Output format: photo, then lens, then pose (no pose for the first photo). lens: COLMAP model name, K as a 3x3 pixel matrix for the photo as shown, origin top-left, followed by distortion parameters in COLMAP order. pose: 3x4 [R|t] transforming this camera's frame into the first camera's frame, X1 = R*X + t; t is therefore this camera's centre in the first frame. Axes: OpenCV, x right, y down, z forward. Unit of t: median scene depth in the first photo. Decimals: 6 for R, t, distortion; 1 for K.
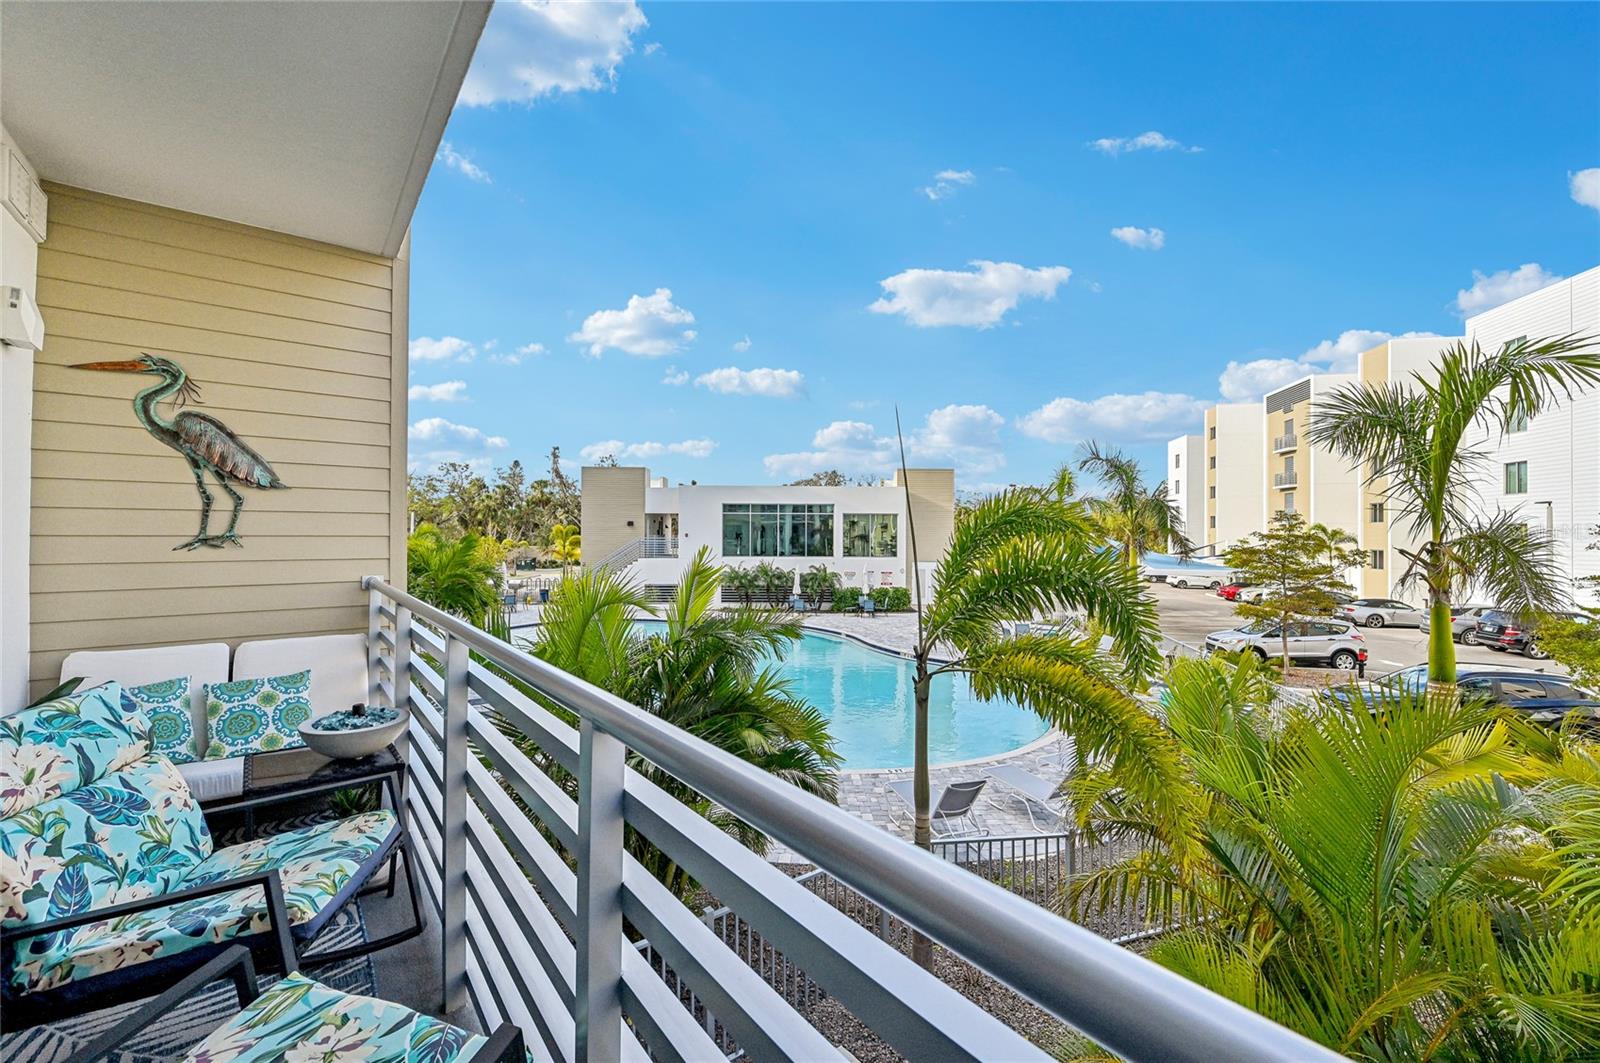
lens RADIAL K [[645.2, 0, 811.2], [0, 645.2, 528.9], [0, 0, 1]] dist [-0.001126, 0.000612]
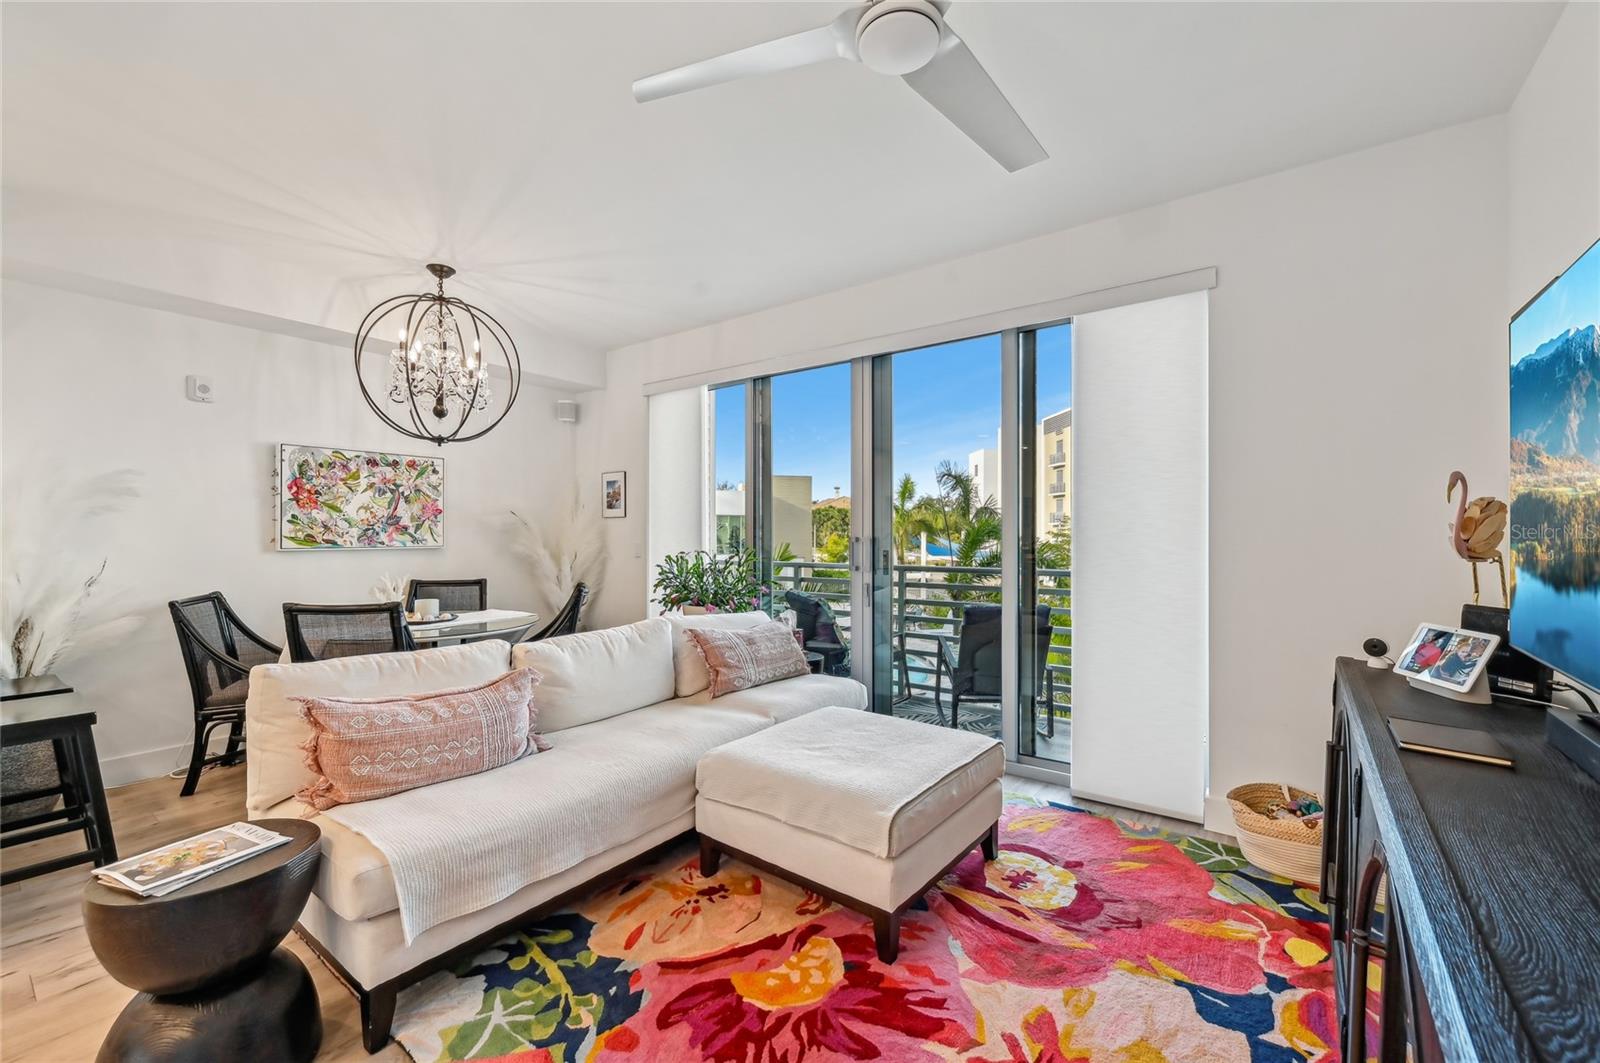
lens RADIAL K [[645.2, 0, 802.2], [0, 645.2, 537.1], [0, 0, 1]] dist [-0.001126, 0.000612]
pose [[0.964545, -0.004146, 0.263885, -0.800272], [0.000393, 0.999898, 0.014275, -0.012628], [-0.263918, -0.013666, 0.964448, -0.781628]]
